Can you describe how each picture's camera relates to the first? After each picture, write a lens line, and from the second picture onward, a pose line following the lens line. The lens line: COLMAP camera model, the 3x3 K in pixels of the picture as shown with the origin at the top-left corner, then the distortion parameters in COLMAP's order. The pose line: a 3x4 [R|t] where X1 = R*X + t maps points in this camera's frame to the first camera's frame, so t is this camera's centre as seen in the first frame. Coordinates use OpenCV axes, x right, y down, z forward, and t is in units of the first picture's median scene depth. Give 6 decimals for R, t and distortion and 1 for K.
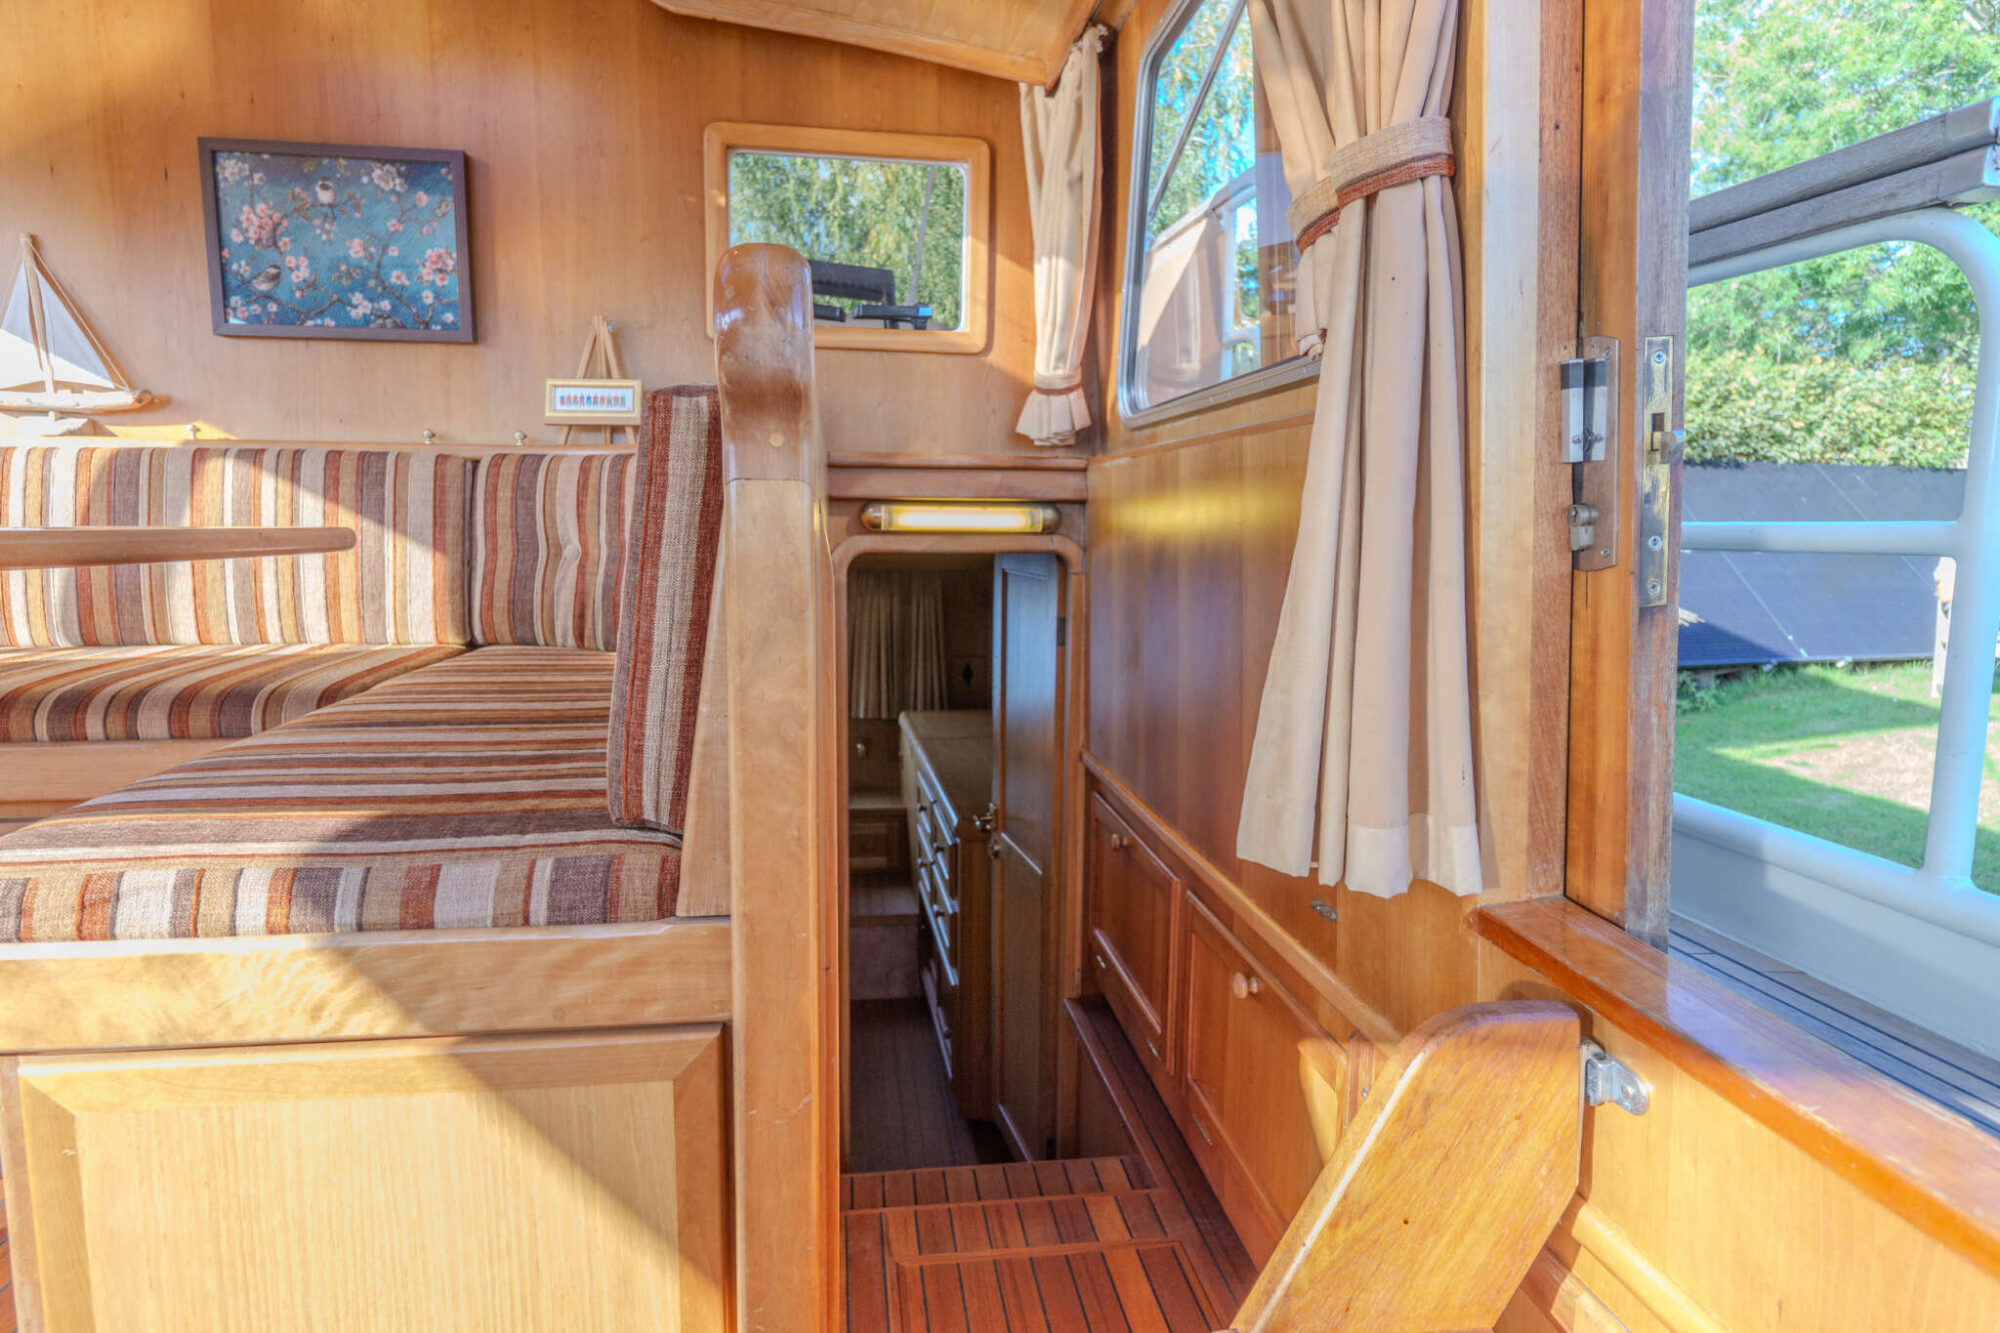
lens RADIAL K [[1097.6, 0, 998.0], [0, 1097.6, 658.0], [0, 0, 1]] dist [-0.003880, -0.000986]
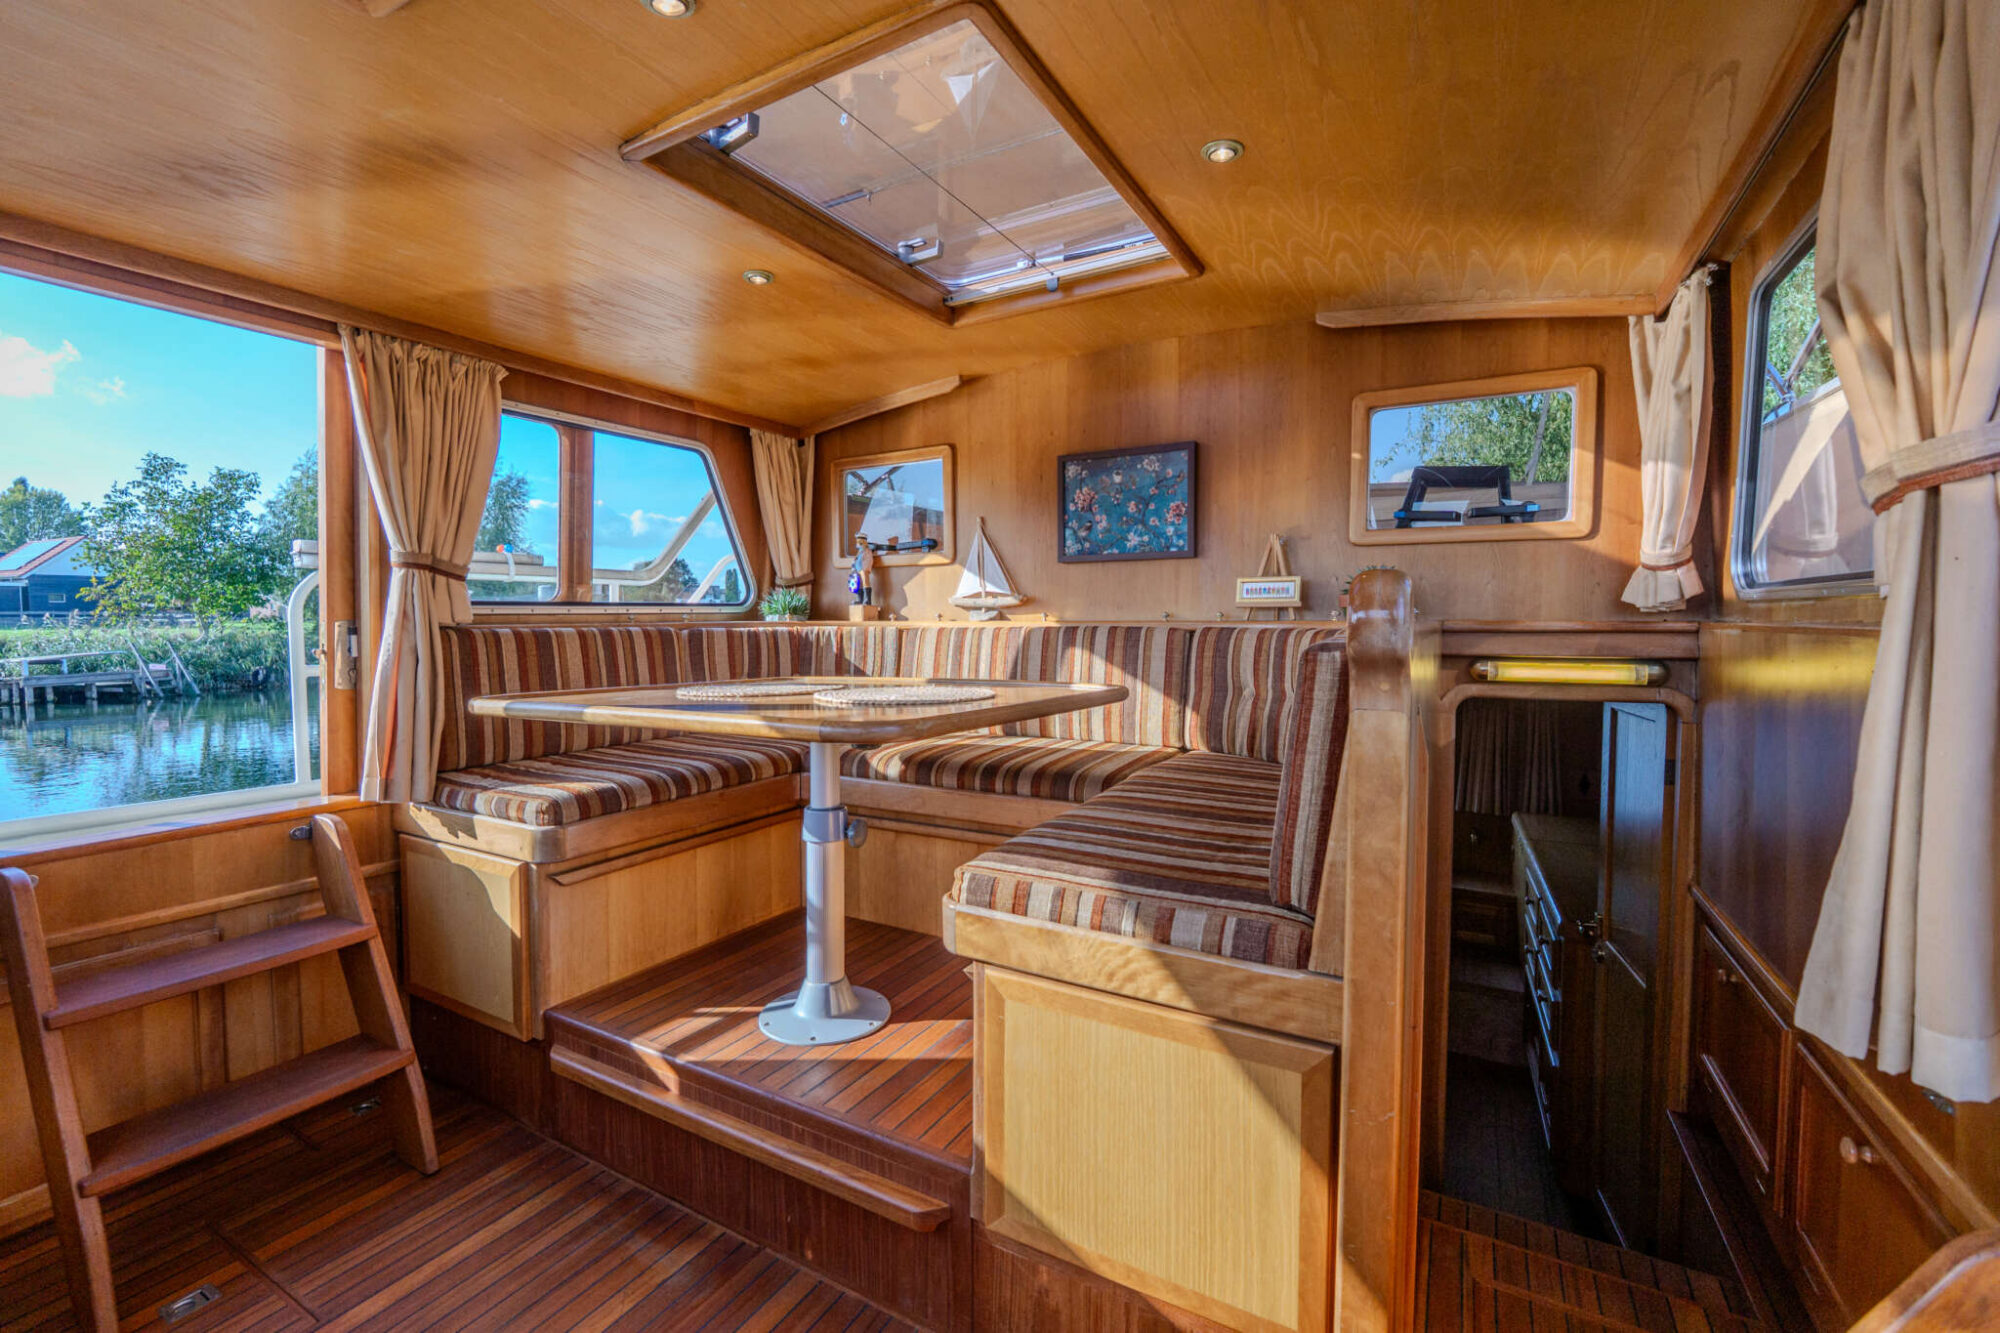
lens RADIAL K [[832.2, 0, 996.2], [0, 832.2, 660.2], [0, 0, 1]] dist [-0.007297, -0.000016]
pose [[0.791557, 0.014470, -0.610925, 0.033940], [-0.068609, 0.995503, -0.065314, -0.043543], [0.607232, 0.093615, 0.788990, -0.116695]]
